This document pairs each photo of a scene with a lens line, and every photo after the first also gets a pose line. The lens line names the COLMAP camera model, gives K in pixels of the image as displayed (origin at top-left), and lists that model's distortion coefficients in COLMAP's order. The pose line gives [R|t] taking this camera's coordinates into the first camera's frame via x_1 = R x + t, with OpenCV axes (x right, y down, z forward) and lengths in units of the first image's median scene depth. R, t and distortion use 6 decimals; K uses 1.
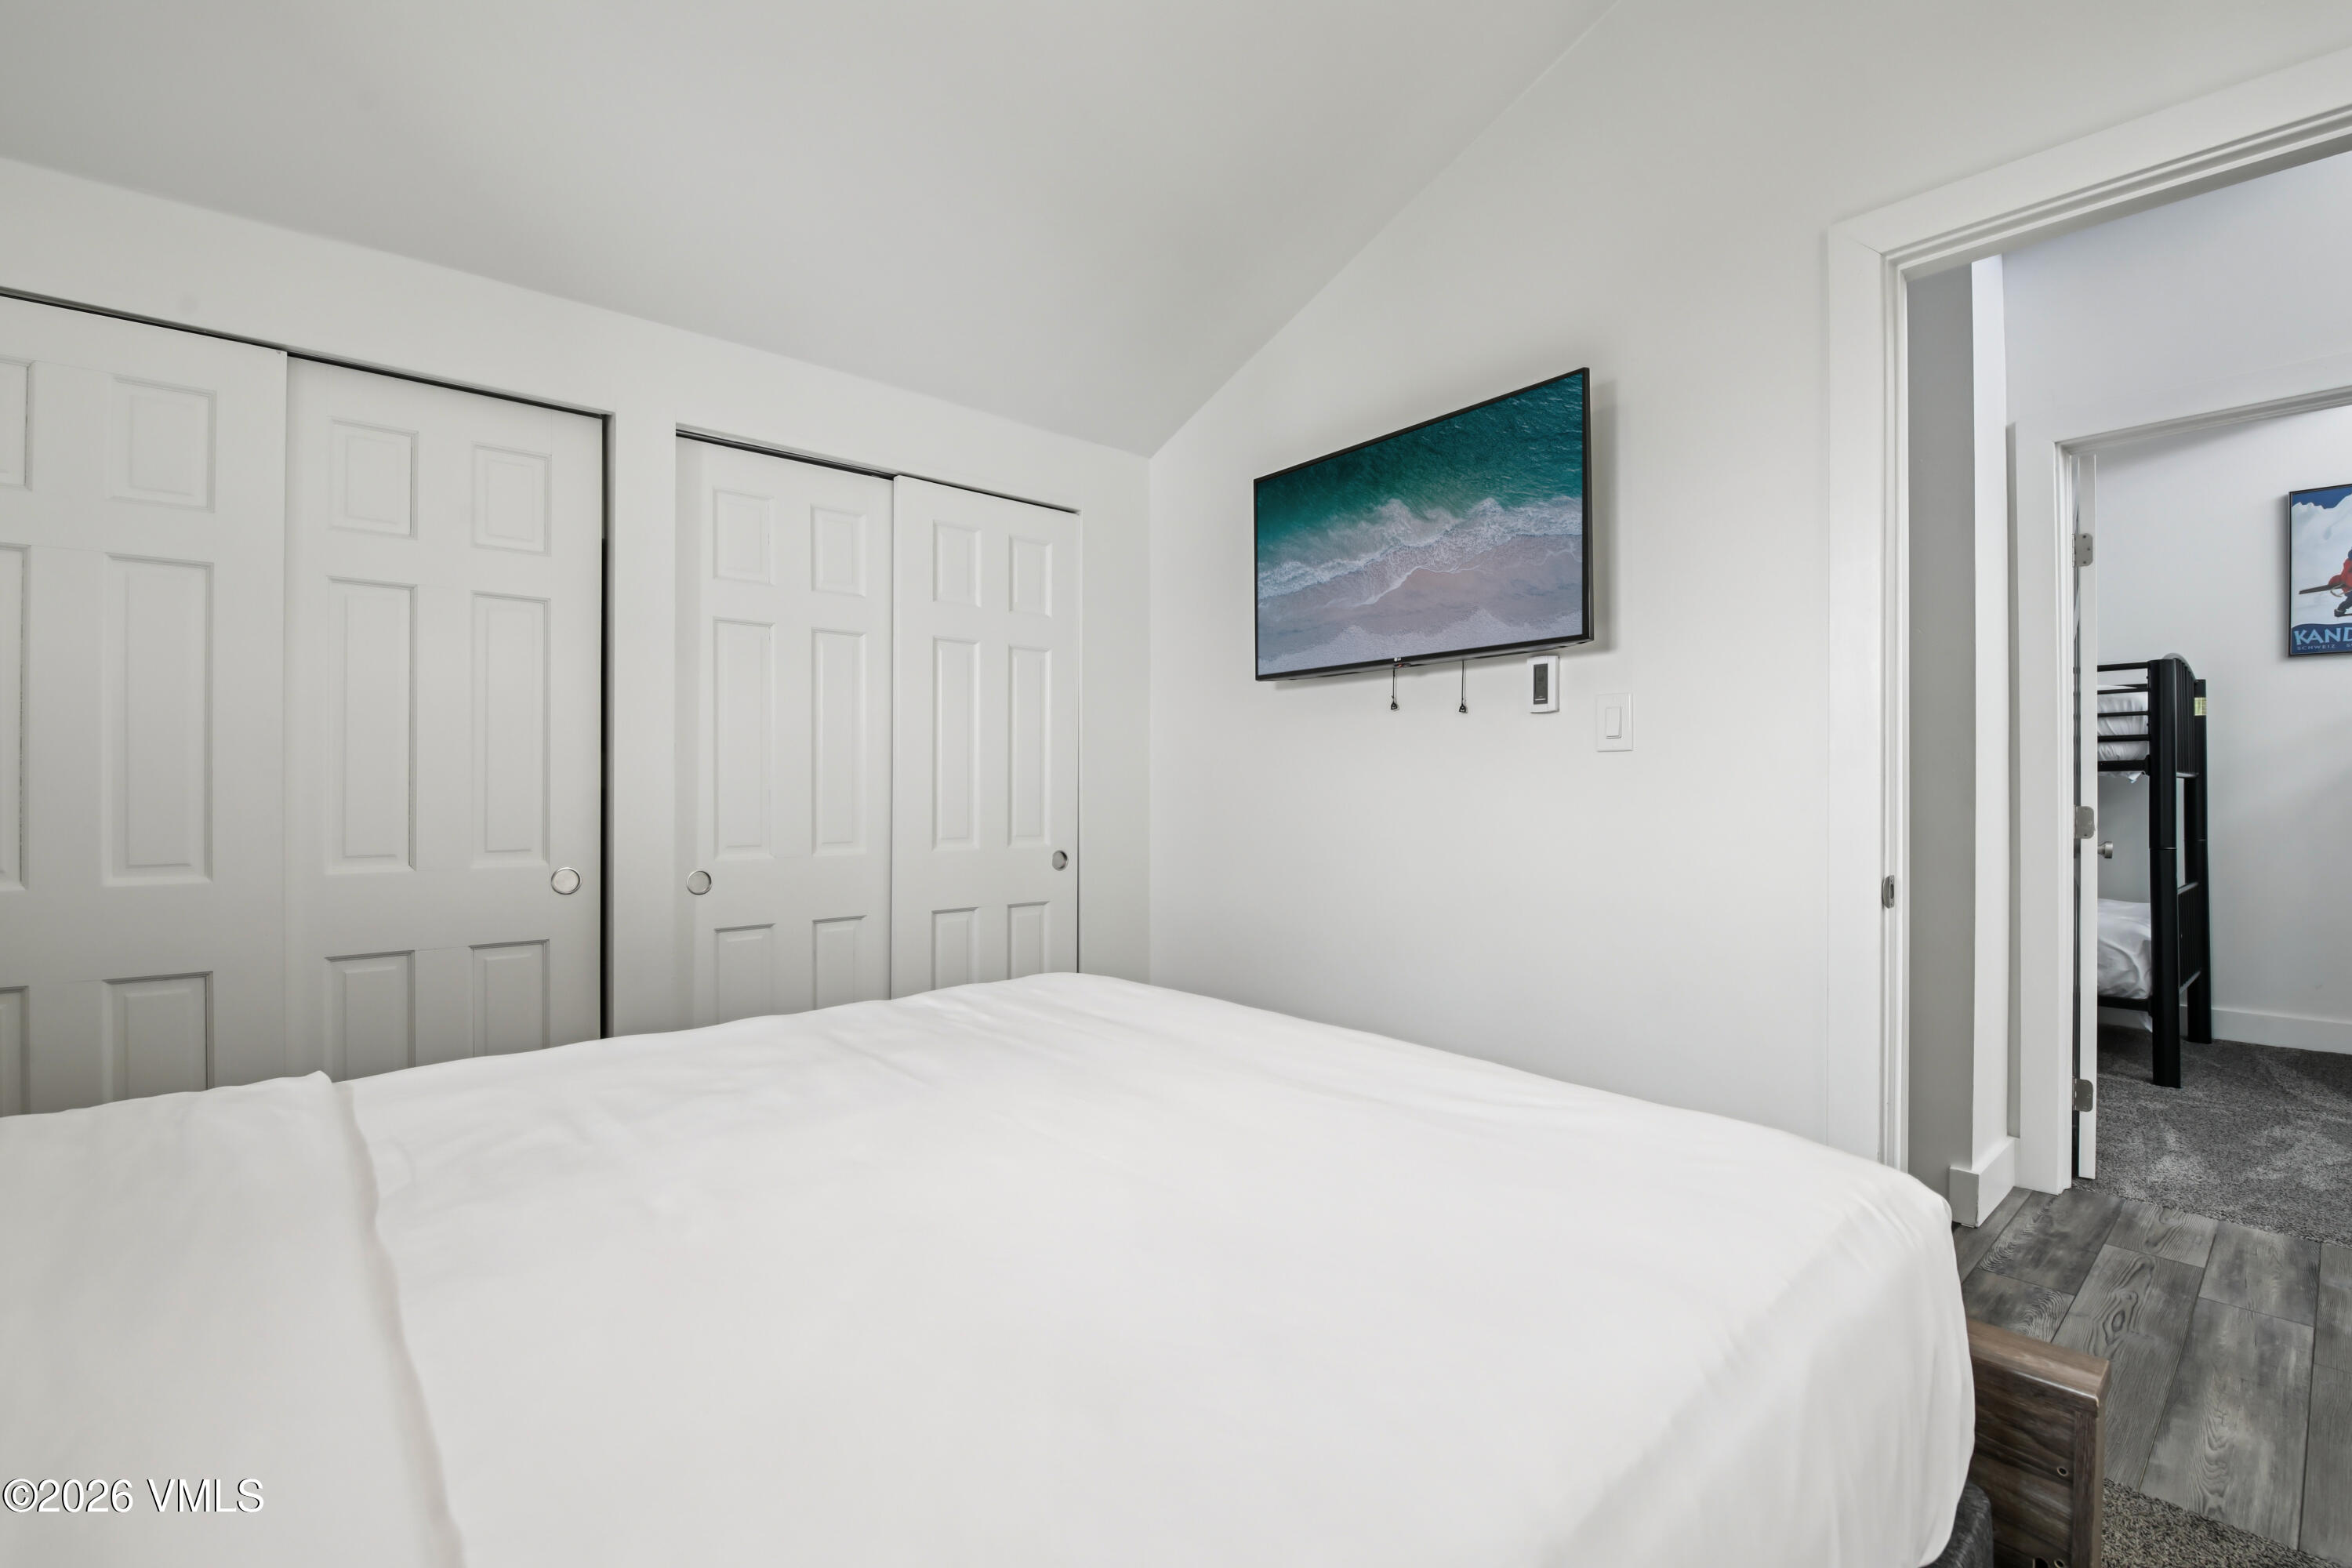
lens RADIAL K [[1019.1, 0, 1176.0], [0, 1019.1, 784.0], [0, 0, 1]] dist [-0.000219, -0.000061]
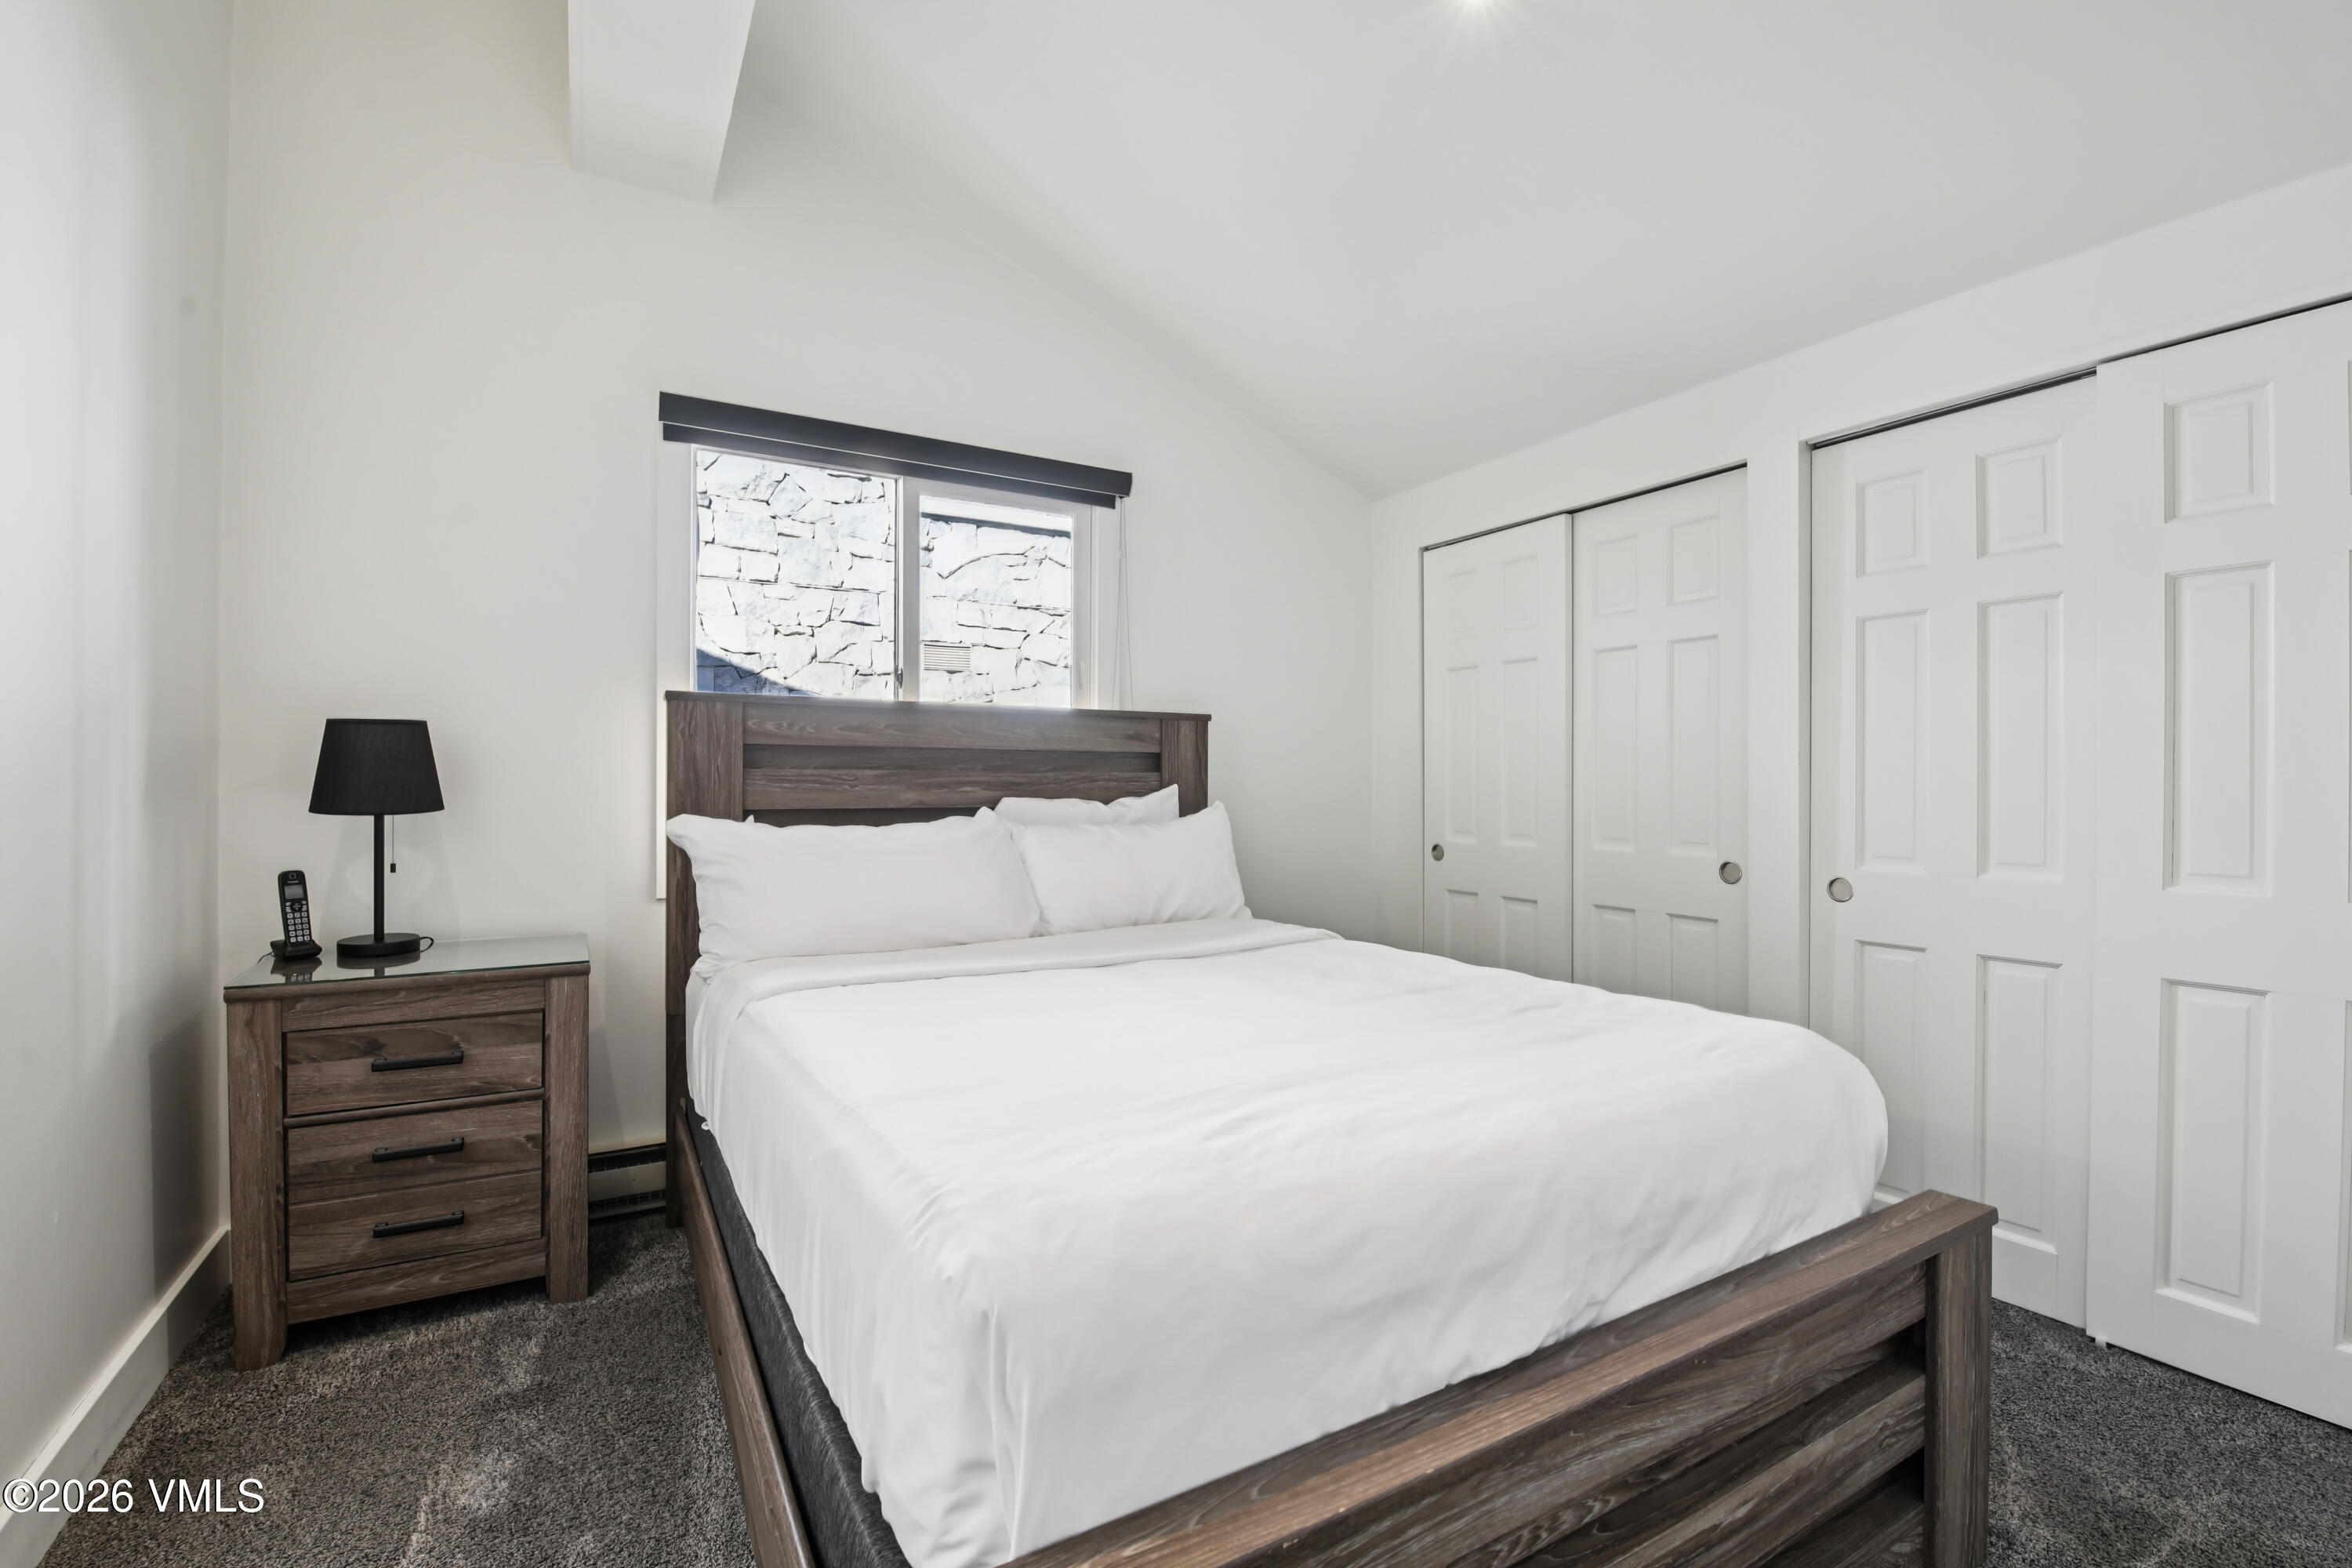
lens RADIAL K [[1056.1, 0, 1176.0], [0, 1056.1, 784.0], [0, 0, 1]] dist [-0.000448, -0.000068]
pose [[-0.166941, -0.002904, -0.985963, 0.780810], [-0.004645, 0.999987, -0.002159, -0.000685], [0.985956, 0.004219, -0.166952, 0.644865]]
